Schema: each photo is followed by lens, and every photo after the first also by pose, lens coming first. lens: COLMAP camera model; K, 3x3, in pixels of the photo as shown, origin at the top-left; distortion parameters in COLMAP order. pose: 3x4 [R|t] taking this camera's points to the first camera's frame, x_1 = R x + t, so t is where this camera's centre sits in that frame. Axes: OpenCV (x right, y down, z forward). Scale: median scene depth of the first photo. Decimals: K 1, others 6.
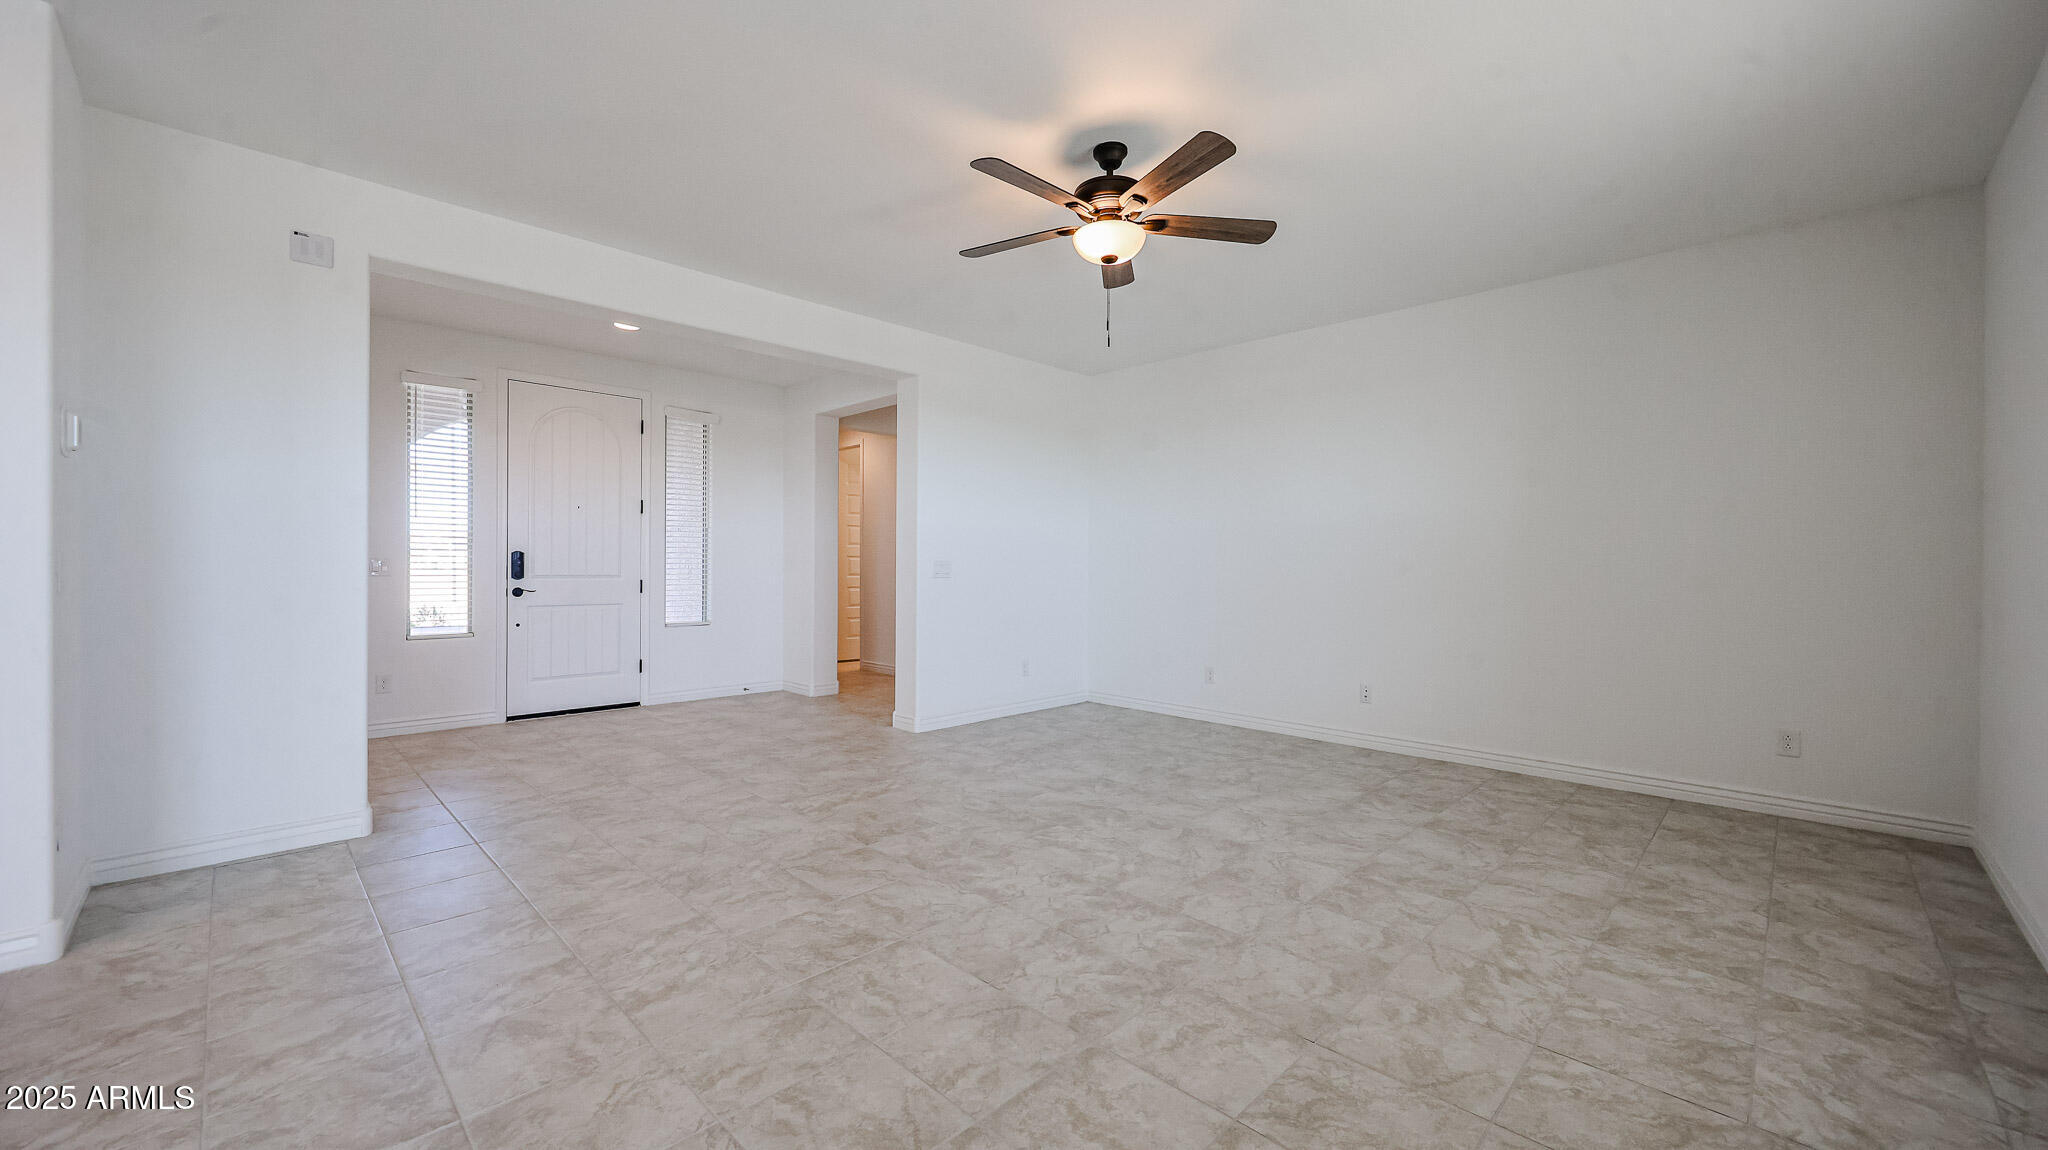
lens RADIAL K [[780.1, 0, 1024.0], [0, 780.1, 575.0], [0, 0, 1]] dist [-0.000363, -0.000080]
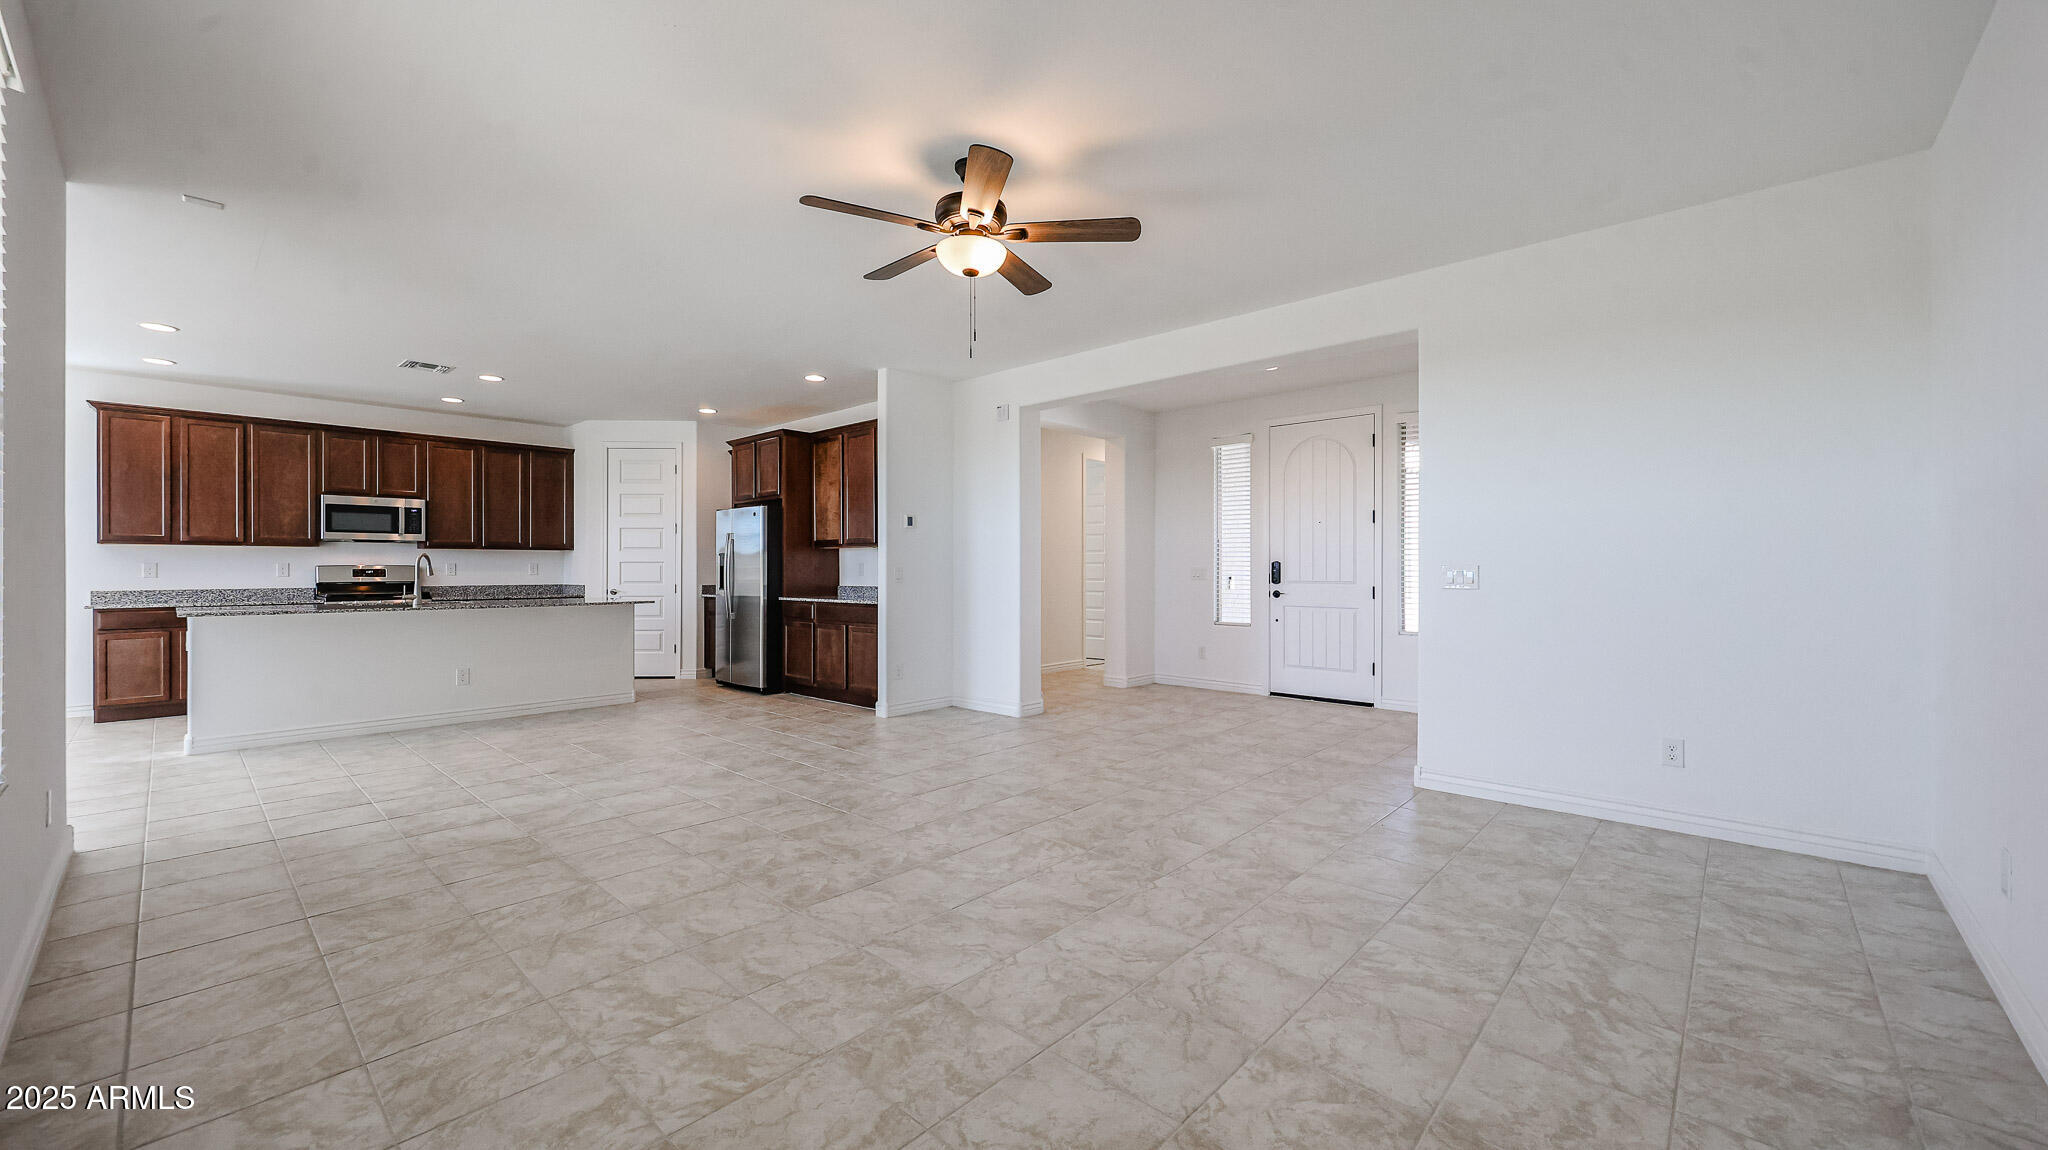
lens RADIAL K [[791.6, 0, 1024.0], [0, 791.6, 575.0], [0, 0, 1]] dist [0.002852, 0.000231]
pose [[0.037642, 0.000355, -0.999291, 1.196022], [-0.011744, 0.999931, -0.000087, -0.008135], [0.999222, 0.011739, 0.037643, 1.076570]]
